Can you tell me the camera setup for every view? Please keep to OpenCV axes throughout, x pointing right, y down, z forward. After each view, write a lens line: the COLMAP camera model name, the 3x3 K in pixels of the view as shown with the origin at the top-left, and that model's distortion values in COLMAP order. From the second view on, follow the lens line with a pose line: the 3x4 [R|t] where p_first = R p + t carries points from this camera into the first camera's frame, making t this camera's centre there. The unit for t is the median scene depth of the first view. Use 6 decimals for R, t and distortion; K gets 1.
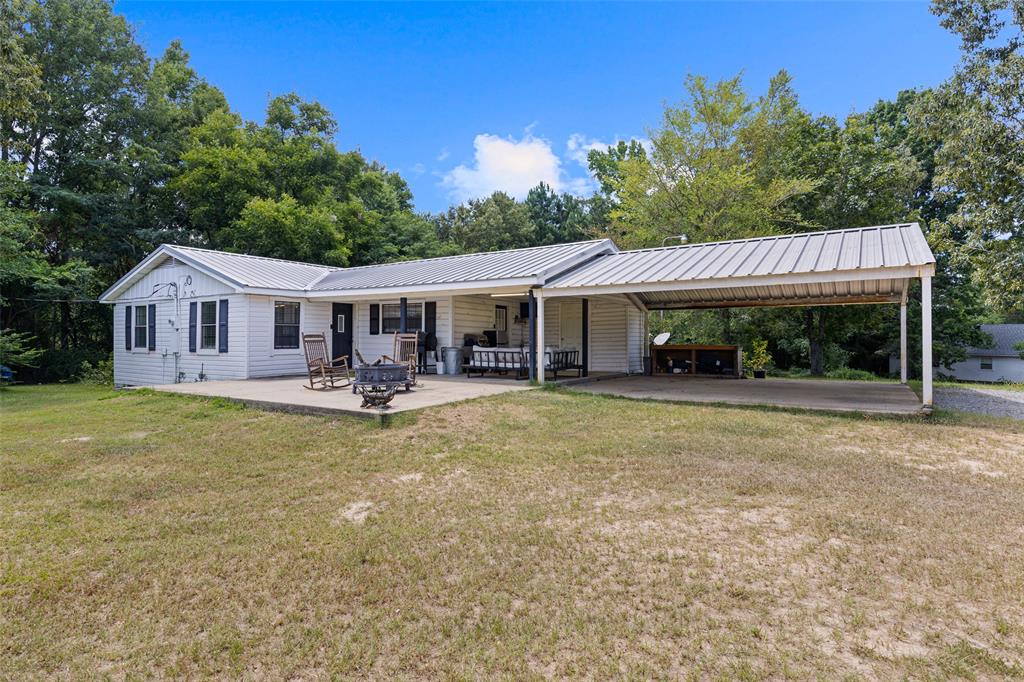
lens RADIAL K [[557.7, 0, 511.4], [0, 557.7, 340.5], [0, 0, 1]] dist [0.008662, 0.001824]
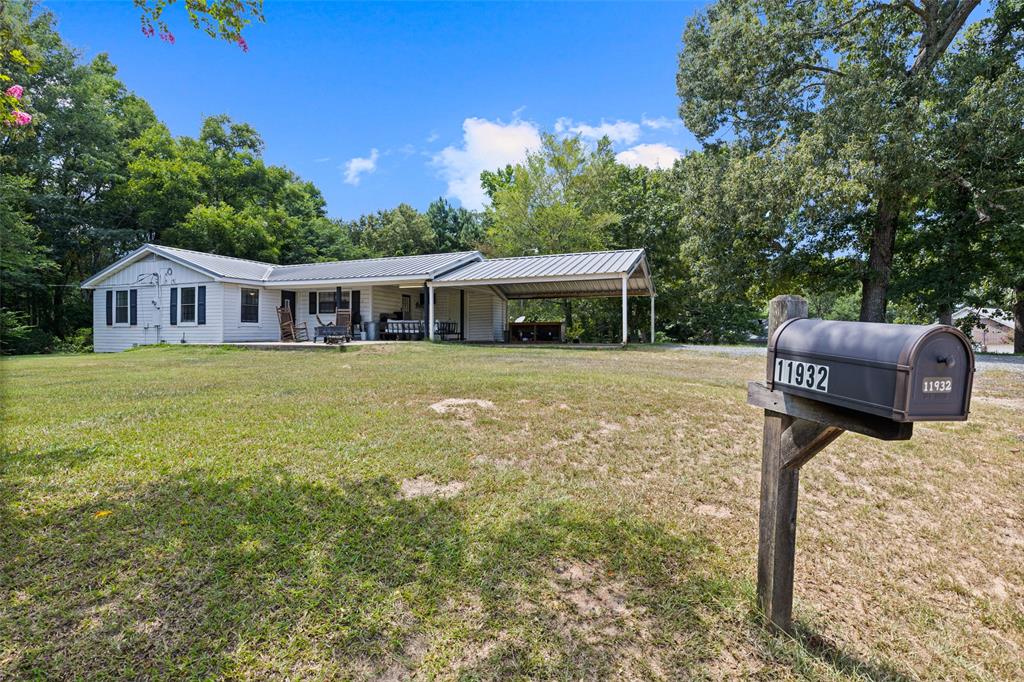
lens RADIAL K [[512.8, 0, 509.6], [0, 512.8, 340.8], [0, 0, 1]] dist [0.000331, -0.000710]
pose [[0.983549, 0.000191, 0.180640, 0.003909], [-0.001478, 0.999974, 0.006989, 0.037297], [-0.180634, -0.007141, 0.983524, -0.275380]]
